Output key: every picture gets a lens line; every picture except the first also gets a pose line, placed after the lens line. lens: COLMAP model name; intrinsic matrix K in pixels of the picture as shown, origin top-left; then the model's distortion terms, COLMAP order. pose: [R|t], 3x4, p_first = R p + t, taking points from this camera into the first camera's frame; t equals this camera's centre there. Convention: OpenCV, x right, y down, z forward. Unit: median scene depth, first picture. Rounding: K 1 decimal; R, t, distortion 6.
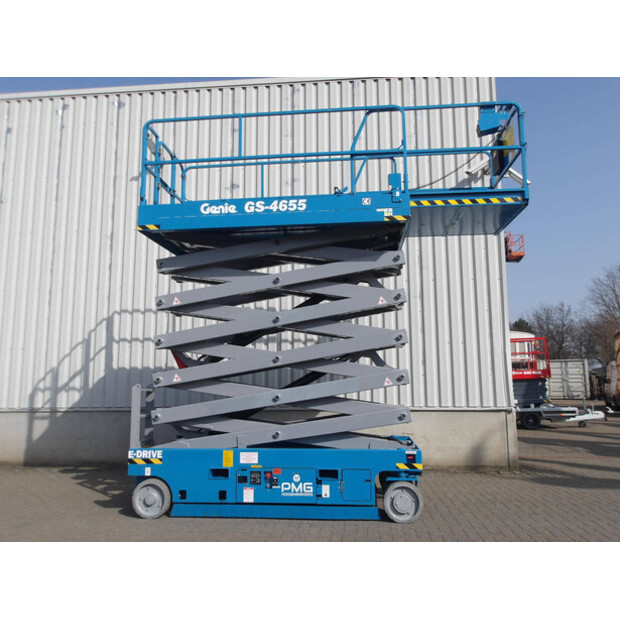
lens RADIAL K [[511.7, 0, 310.2], [0, 511.7, 308.7], [0, 0, 1]] dist [0.002071, -0.005132]
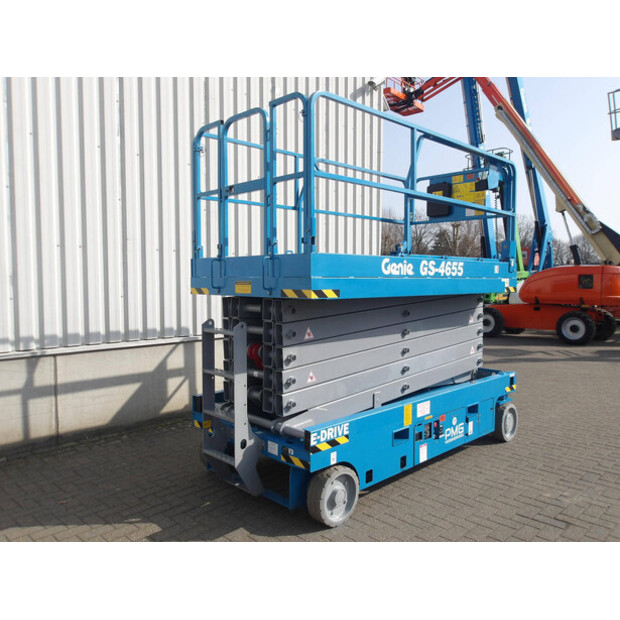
lens RADIAL K [[511.7, 0, 310.9], [0, 511.7, 307.1], [0, 0, 1]] dist [0.002071, -0.005132]
pose [[0.638593, -0.031257, 0.768909, -0.837678], [-0.121154, 0.982631, 0.140566, 0.046447], [-0.759947, -0.182921, 0.623715, 0.668947]]
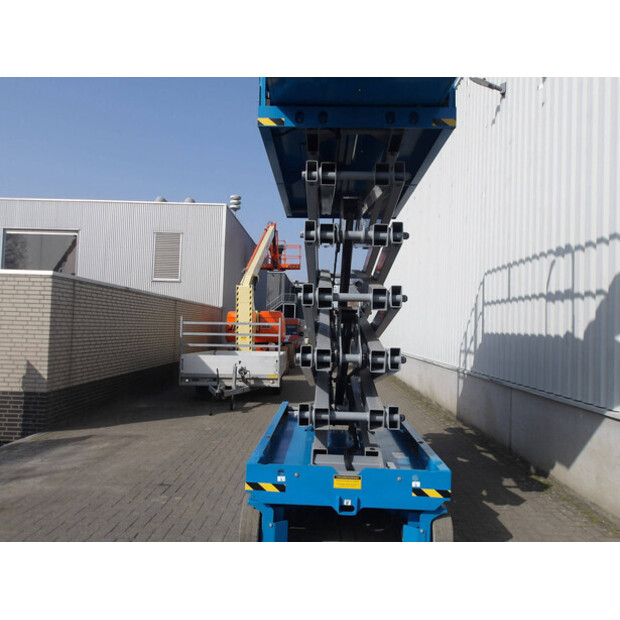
lens RADIAL K [[511.7, 0, 310.3], [0, 511.7, 310.6], [0, 0, 1]] dist [0.002071, -0.005132]
pose [[0.065533, -0.029069, -0.997427, 0.889977], [0.114947, 0.993141, -0.021392, 0.095624], [0.991208, -0.113249, 0.068425, 1.031383]]
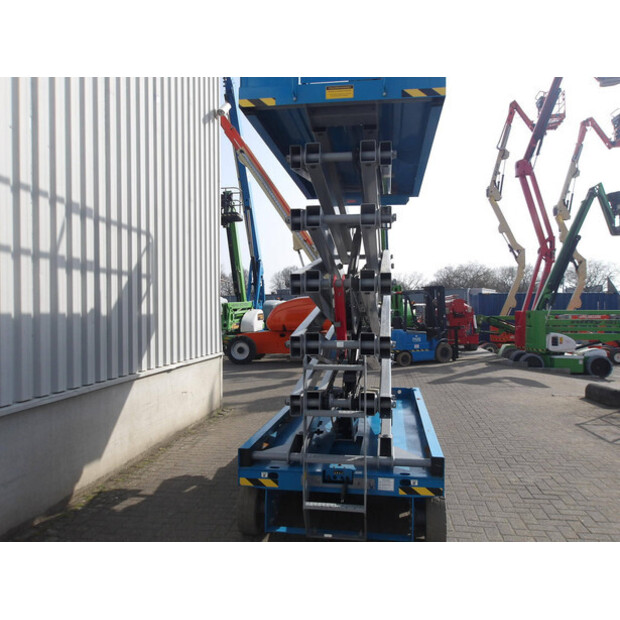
lens RADIAL K [[511.7, 0, 310.3], [0, 511.7, 308.1], [0, 0, 1]] dist [0.002071, -0.005132]
pose [[0.062540, 0.010132, 0.997991, -1.014981], [-0.141611, 0.989922, -0.001176, 0.121776], [-0.987945, -0.141253, 0.063344, 1.176840]]
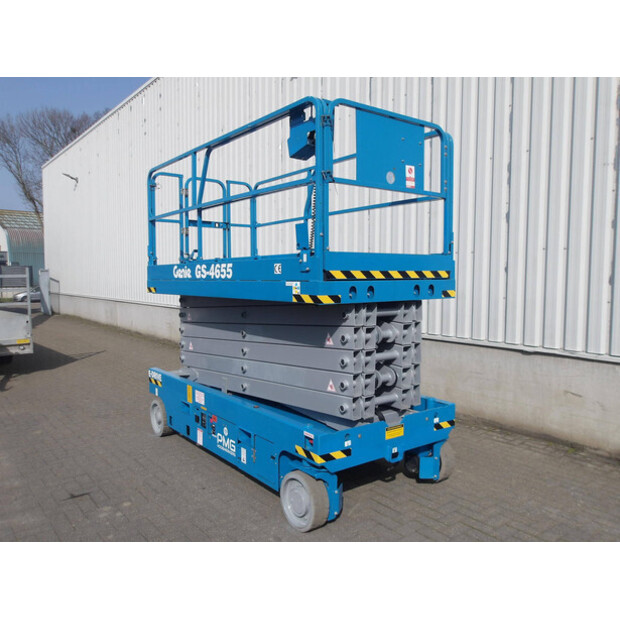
lens RADIAL K [[511.7, 0, 311.3], [0, 511.7, 313.4], [0, 0, 1]] dist [0.002071, -0.005132]
pose [[0.684990, 0.059431, -0.726125, 0.650241], [0.100339, 0.979474, 0.174822, 0.012854], [0.721610, -0.192610, 0.664966, 0.579264]]
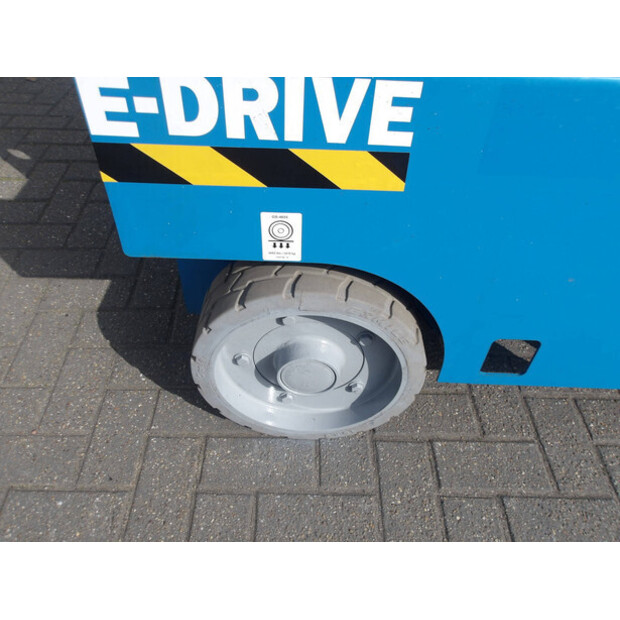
lens RADIAL K [[511.7, 0, 313.0], [0, 511.7, 309.3], [0, 0, 1]] dist [0.002071, -0.005132]
pose [[0.994238, -0.029900, 0.102939, -0.329250], [-0.064739, 0.597901, 0.798951, 0.230388], [-0.085436, -0.801012, 0.592520, 0.926485]]
